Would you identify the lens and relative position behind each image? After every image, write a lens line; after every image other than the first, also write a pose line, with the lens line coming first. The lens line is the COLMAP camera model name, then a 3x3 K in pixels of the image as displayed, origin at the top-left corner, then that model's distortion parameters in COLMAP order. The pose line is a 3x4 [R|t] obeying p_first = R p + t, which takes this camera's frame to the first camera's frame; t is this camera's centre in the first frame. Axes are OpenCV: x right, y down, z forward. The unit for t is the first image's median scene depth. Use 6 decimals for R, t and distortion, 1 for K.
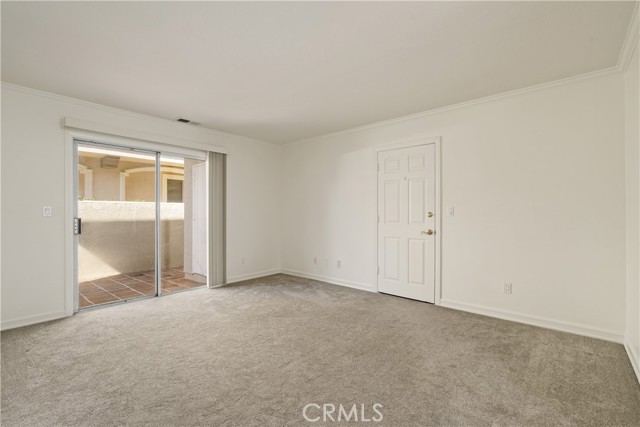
lens RADIAL K [[291.2, 0, 314.7], [0, 291.2, 210.3], [0, 0, 1]] dist [-0.008238, 0.002793]
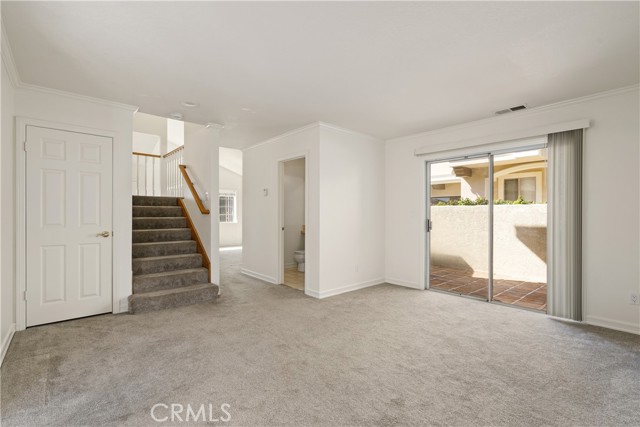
lens RADIAL K [[291.2, 0, 319.2], [0, 291.2, 214.9], [0, 0, 1]] dist [-0.008238, 0.002793]
pose [[-0.115779, 0.001281, -0.993274, 0.508087], [0.008110, 0.999967, 0.000344, -0.000041], [0.993242, -0.008016, -0.115785, 0.564615]]
